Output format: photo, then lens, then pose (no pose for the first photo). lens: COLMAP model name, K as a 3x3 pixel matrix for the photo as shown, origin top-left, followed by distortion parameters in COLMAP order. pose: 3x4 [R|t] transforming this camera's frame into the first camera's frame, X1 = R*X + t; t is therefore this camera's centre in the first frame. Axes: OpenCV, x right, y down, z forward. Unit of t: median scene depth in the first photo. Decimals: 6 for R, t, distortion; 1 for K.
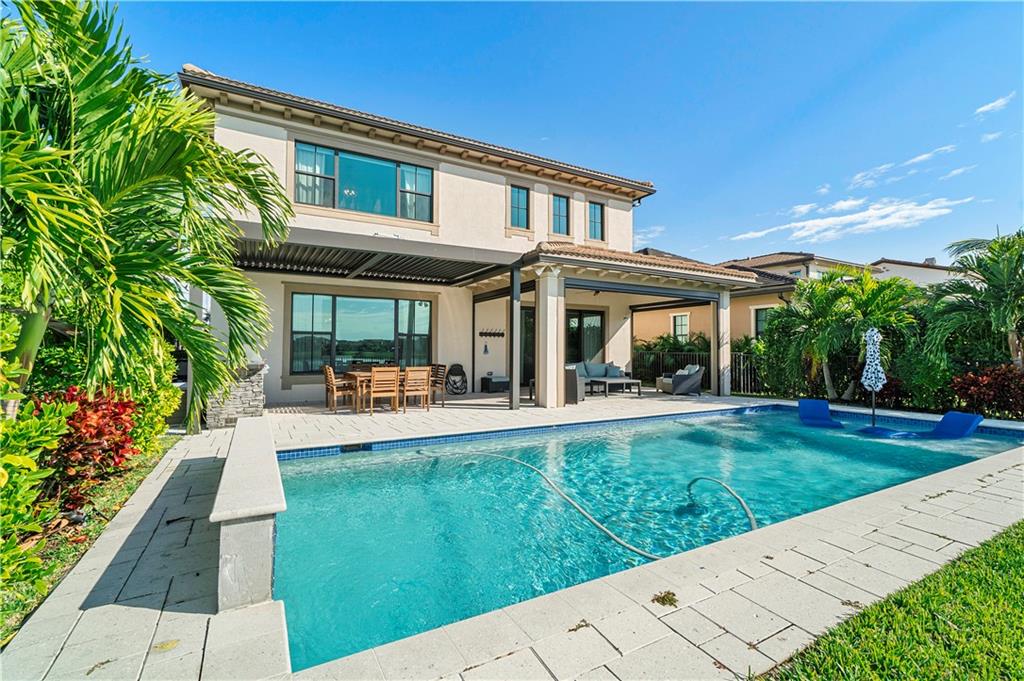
lens RADIAL K [[451.8, 0, 513.4], [0, 451.8, 341.0], [0, 0, 1]] dist [0.000101, 0.000059]
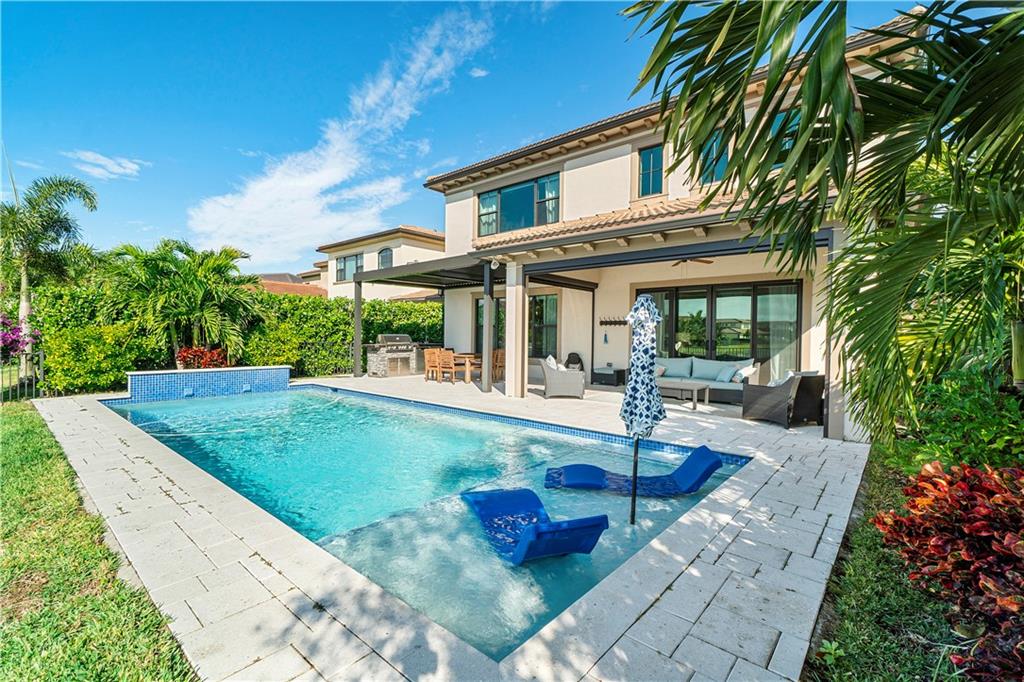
lens RADIAL K [[451.8, 0, 505.9], [0, 451.8, 339.3], [0, 0, 1]] dist [0.000101, 0.000059]
pose [[0.335172, 0.015652, -0.942027, 0.796089], [0.022013, 0.999459, 0.024439, -0.008891], [0.941900, -0.028928, 0.334646, 0.499272]]
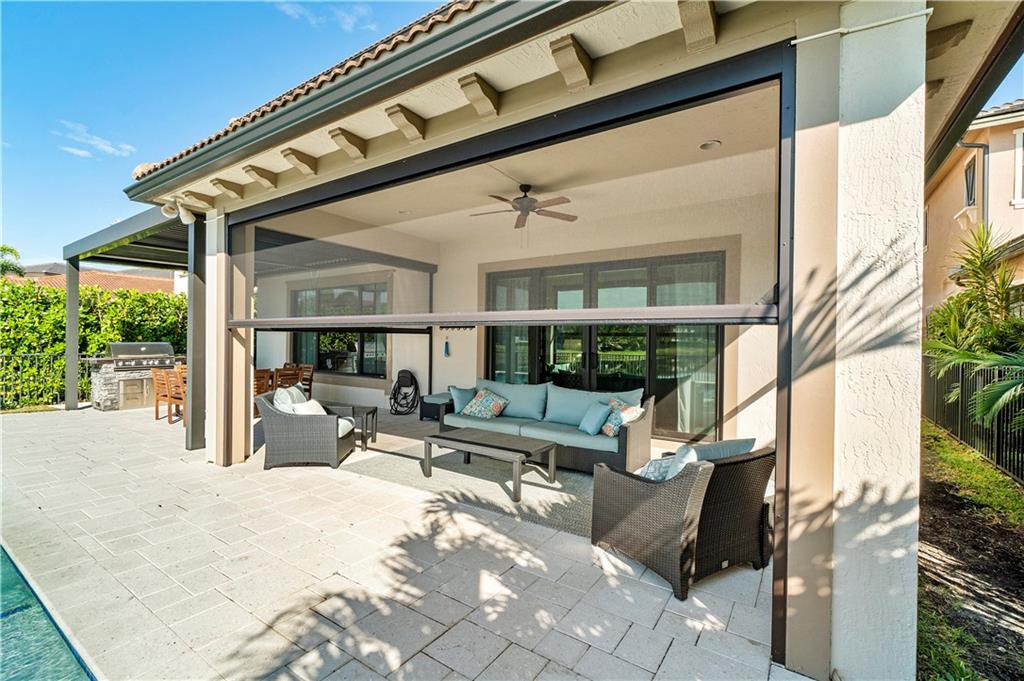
lens RADIAL K [[451.8, 0, 498.5], [0, 451.8, 339.5], [0, 0, 1]] dist [0.000101, 0.000059]
pose [[0.434685, 0.005795, -0.900564, 0.556032], [0.019994, 0.999671, 0.016084, -0.004215], [0.900360, -0.024997, 0.434426, 0.821076]]
